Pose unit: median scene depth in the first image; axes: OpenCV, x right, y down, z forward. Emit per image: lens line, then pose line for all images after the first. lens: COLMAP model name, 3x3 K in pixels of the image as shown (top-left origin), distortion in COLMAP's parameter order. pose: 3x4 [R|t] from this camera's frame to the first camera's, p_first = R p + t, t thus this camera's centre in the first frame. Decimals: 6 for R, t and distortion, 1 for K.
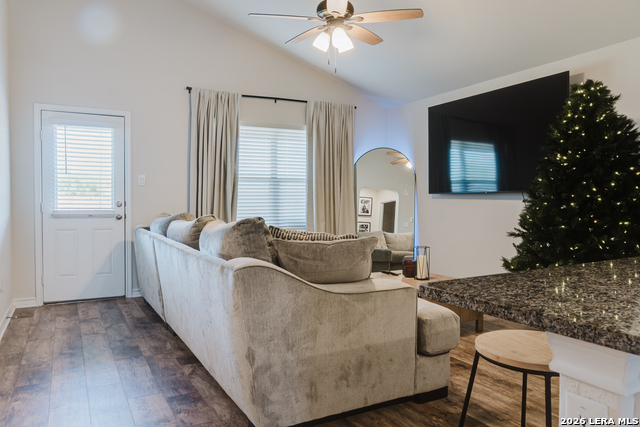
lens RADIAL K [[458.7, 0, 318.2], [0, 458.7, 211.3], [0, 0, 1]] dist [-0.004011, -0.006600]
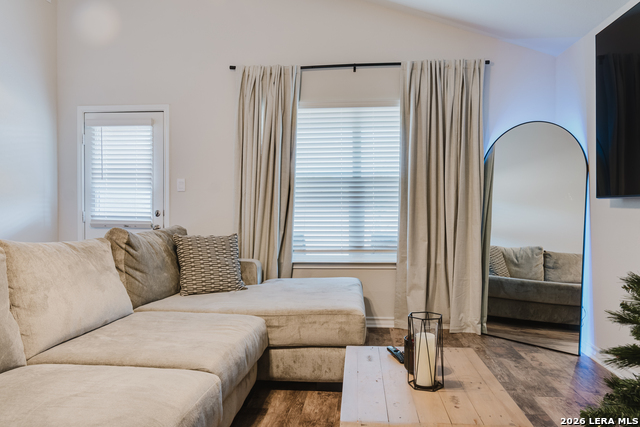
lens RADIAL K [[458.7, 0, 322.0], [0, 458.7, 211.6], [0, 0, 1]] dist [-0.004011, -0.006600]
pose [[0.843659, 0.009097, -0.536802, 0.261827], [-0.012673, 0.999915, -0.002972, -0.017836], [0.536729, 0.009310, 0.843703, 0.394123]]
